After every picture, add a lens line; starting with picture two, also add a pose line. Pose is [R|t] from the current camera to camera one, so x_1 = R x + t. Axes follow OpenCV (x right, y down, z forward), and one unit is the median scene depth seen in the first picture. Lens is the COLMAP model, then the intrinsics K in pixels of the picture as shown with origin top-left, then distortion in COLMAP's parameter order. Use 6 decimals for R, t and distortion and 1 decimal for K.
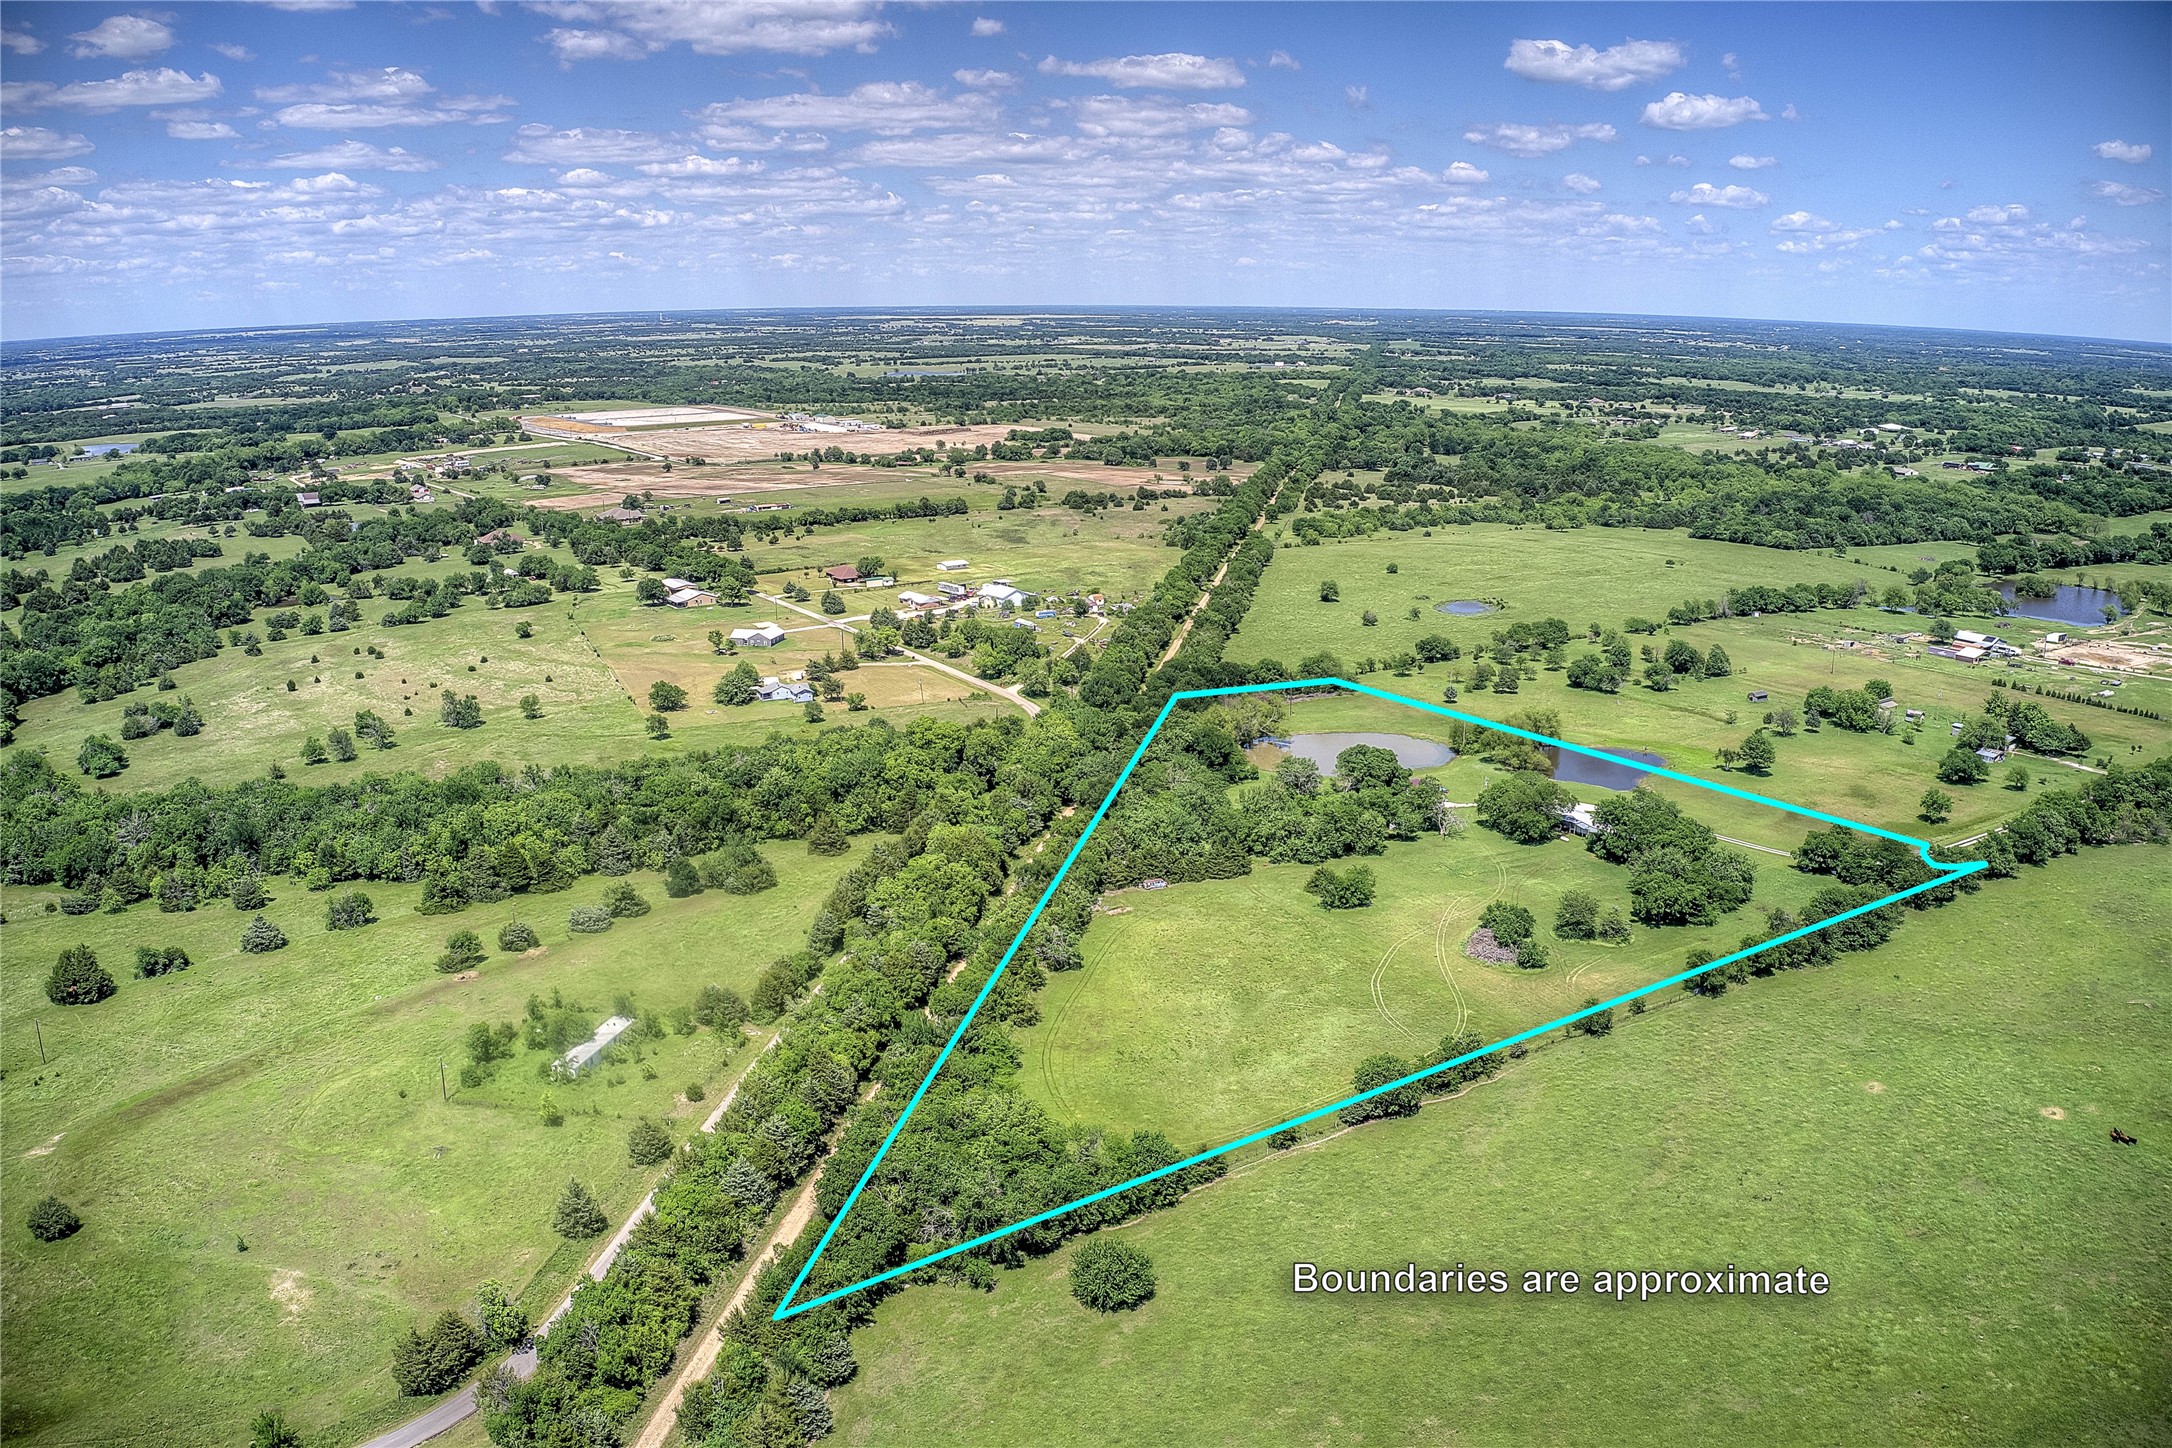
lens RADIAL K [[1715.9, 0, 1022.1], [0, 1715.9, 731.3], [0, 0, 1]] dist [-0.186565, 0.030429]
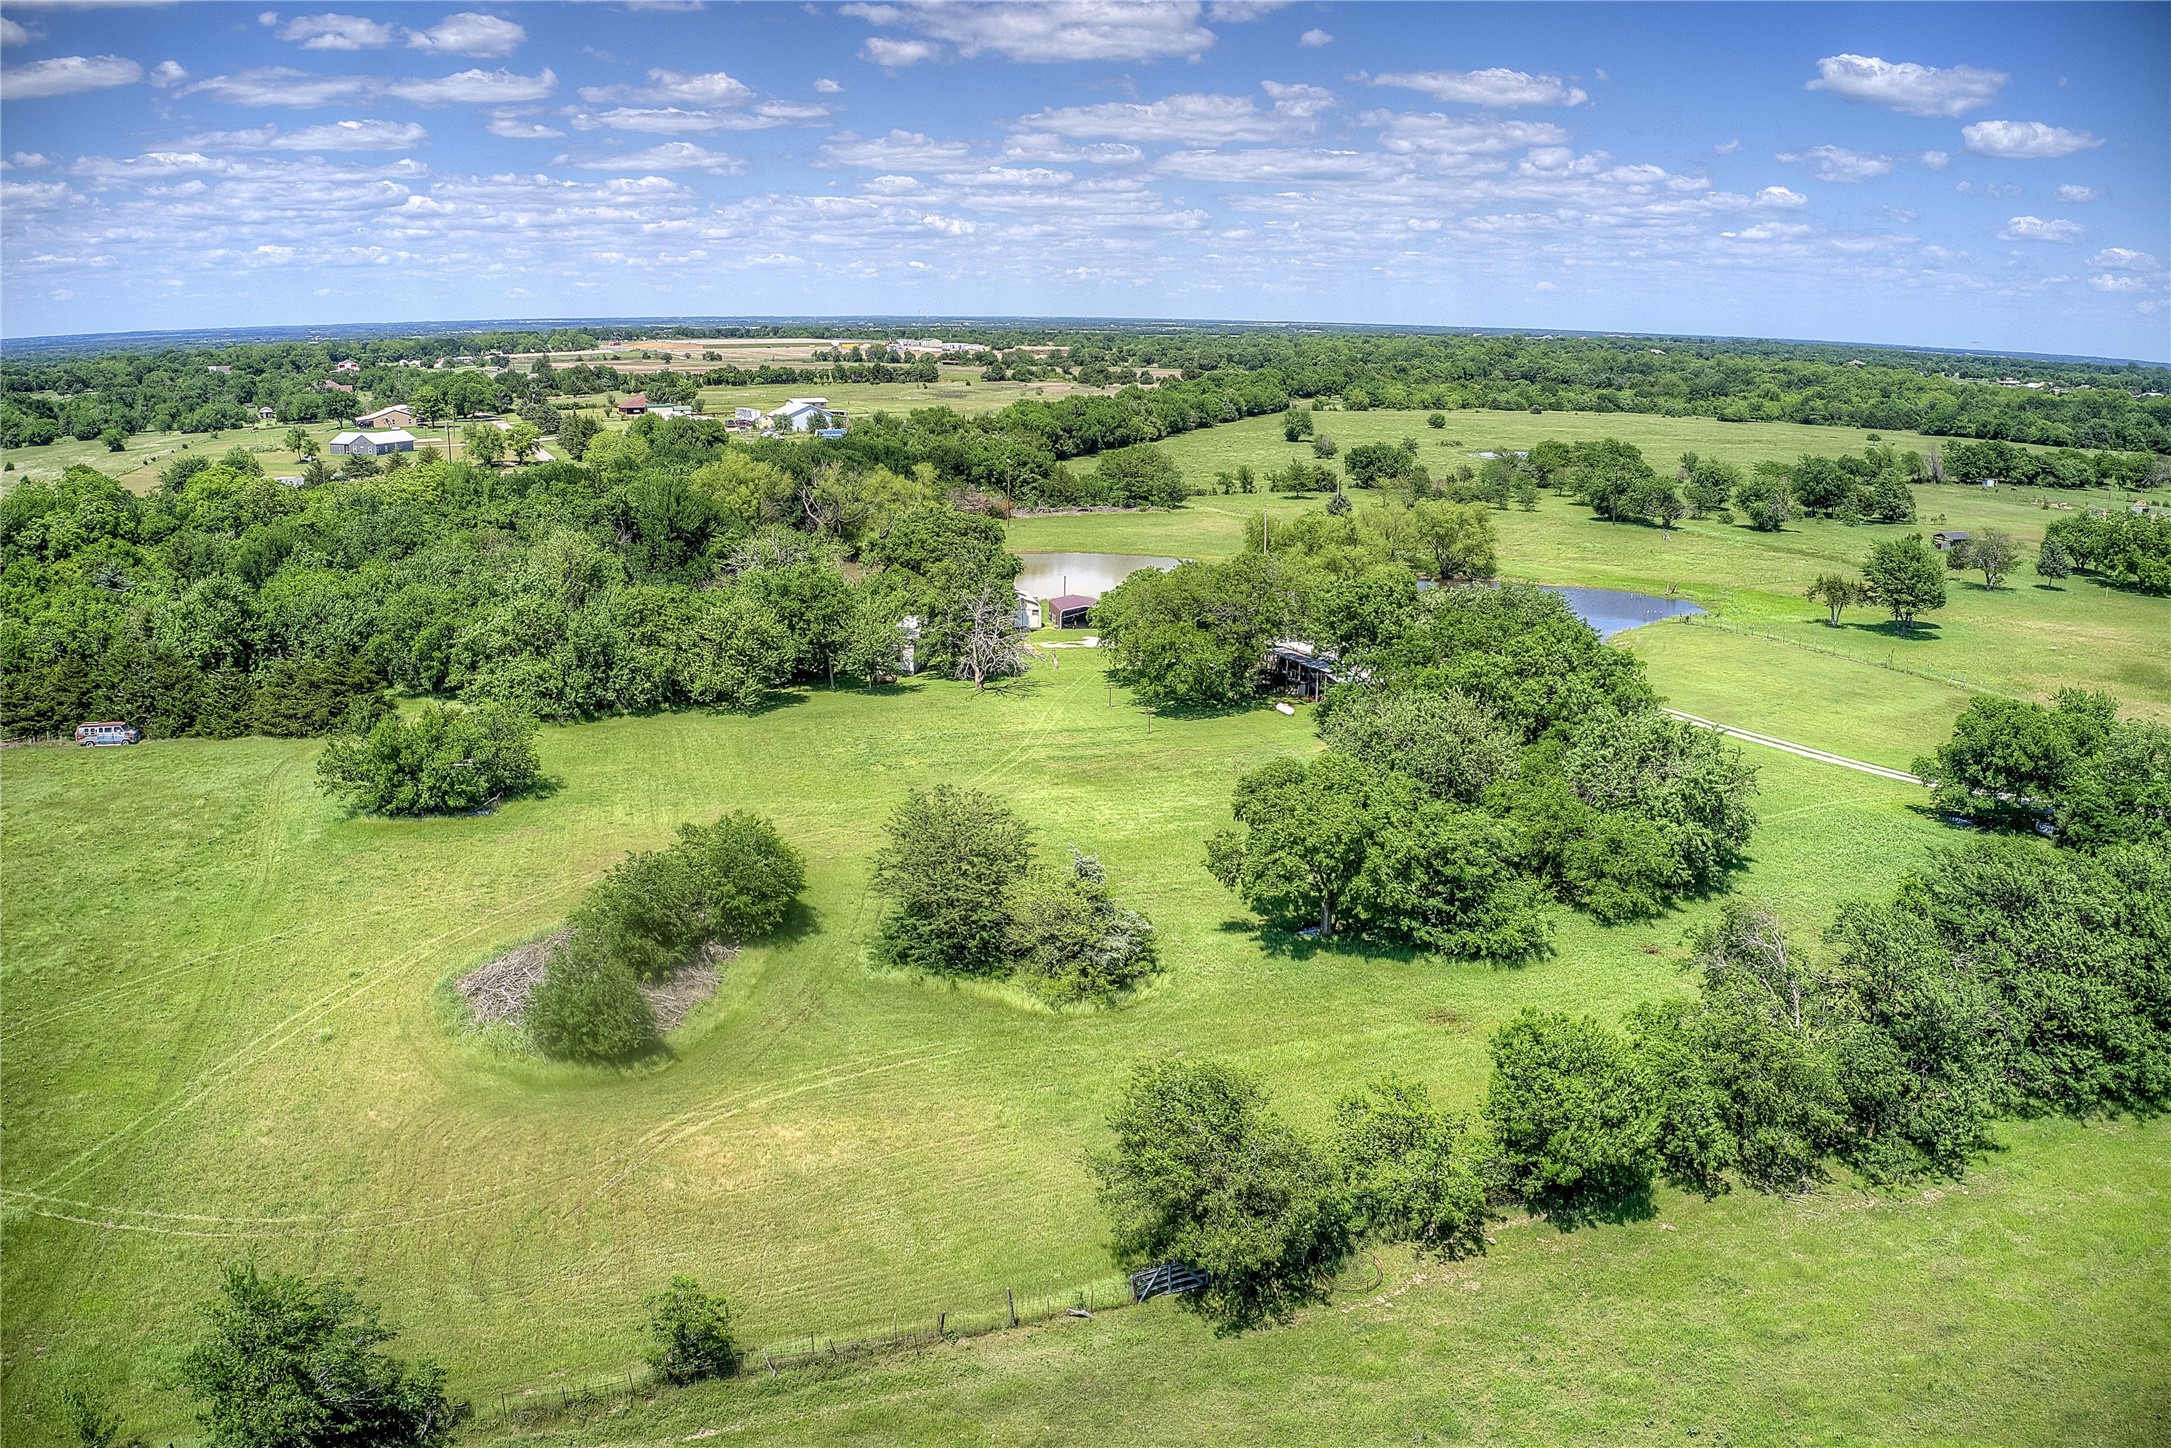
lens RADIAL K [[1715.2, 0, 1042.3], [0, 1715.2, 732.5], [0, 0, 1]] dist [-0.186565, 0.030429]
pose [[0.987844, 0.053126, -0.146088, 0.319896], [-0.054325, 0.998514, -0.004232, 0.072606], [0.145646, 0.012117, 0.989262, 0.613115]]
